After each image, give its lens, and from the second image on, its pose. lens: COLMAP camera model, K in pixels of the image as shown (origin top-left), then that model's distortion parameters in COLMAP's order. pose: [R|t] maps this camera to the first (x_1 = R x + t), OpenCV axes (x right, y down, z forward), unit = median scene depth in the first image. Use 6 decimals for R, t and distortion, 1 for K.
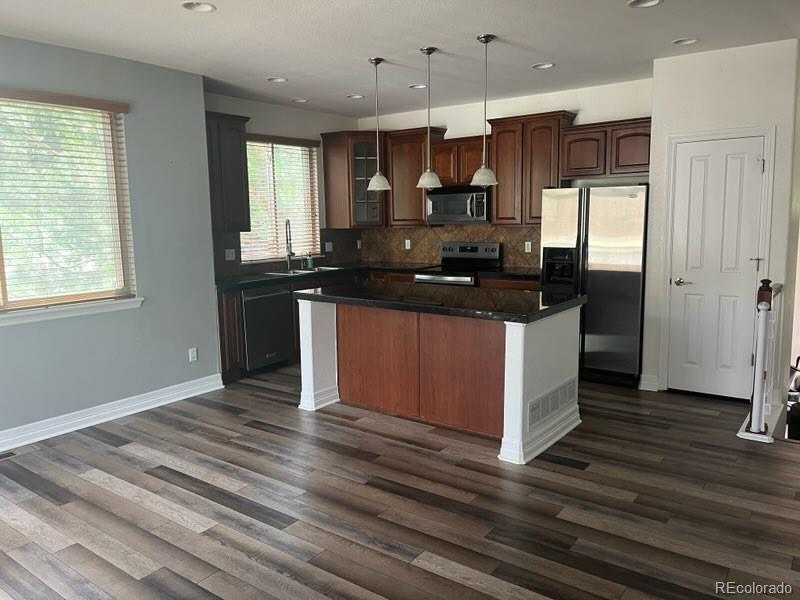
lens RADIAL K [[613.7, 0, 401.1], [0, 613.7, 298.9], [0, 0, 1]] dist [0.033250, -0.009171]
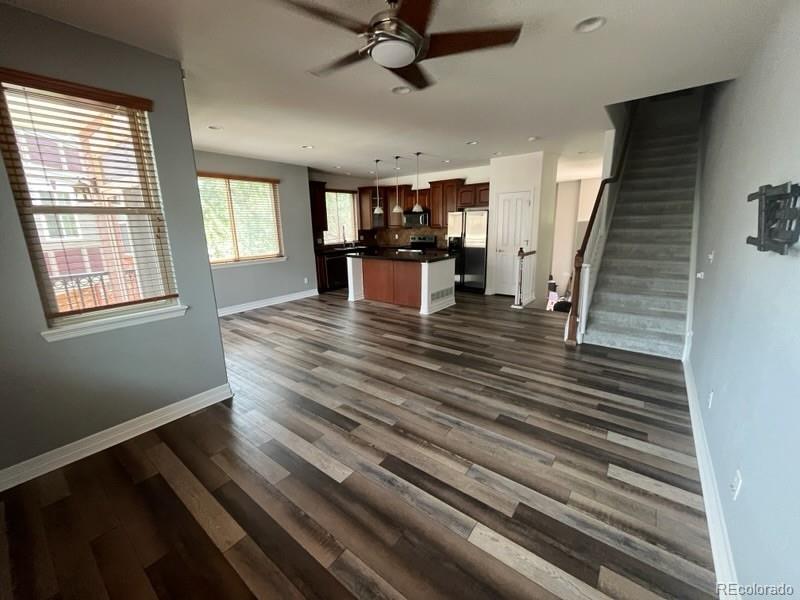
lens RADIAL K [[324.8, 0, 401.8], [0, 324.8, 299.5], [0, 0, 1]] dist [-0.007823, 0.001174]
pose [[0.999810, -0.000128, -0.019492, 0.079790], [0.001924, 0.995739, 0.092191, 0.047890], [0.019397, -0.092211, 0.995551, -0.328547]]
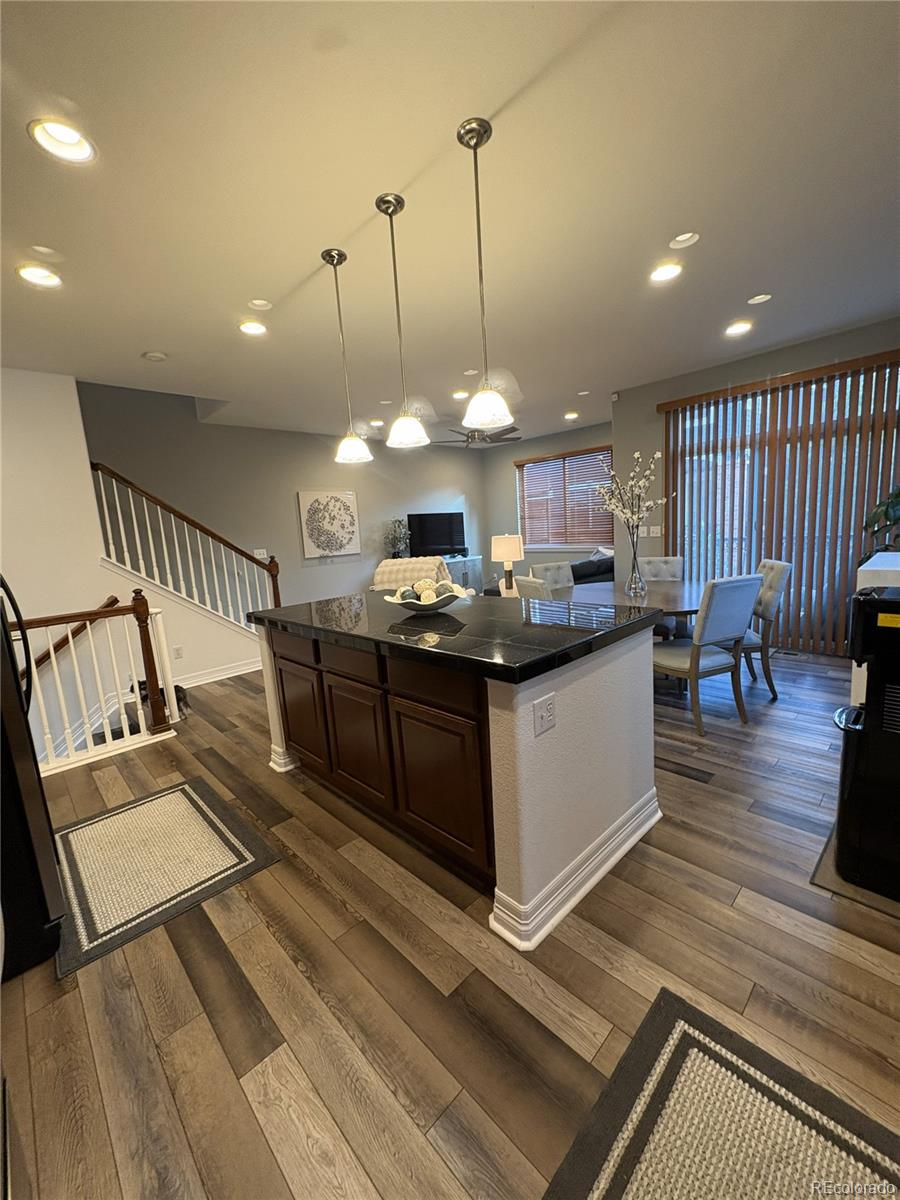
lens RADIAL K [[487.2, 0, 451.1], [0, 487.2, 594.8], [0, 0, 1]] dist [-0.007823, 0.001174]
pose [[-0.982870, 0.053681, 0.176309, -0.058537], [0.104100, 0.951122, 0.290739, -0.147982], [-0.152085, 0.304113, -0.940418, 1.225617]]
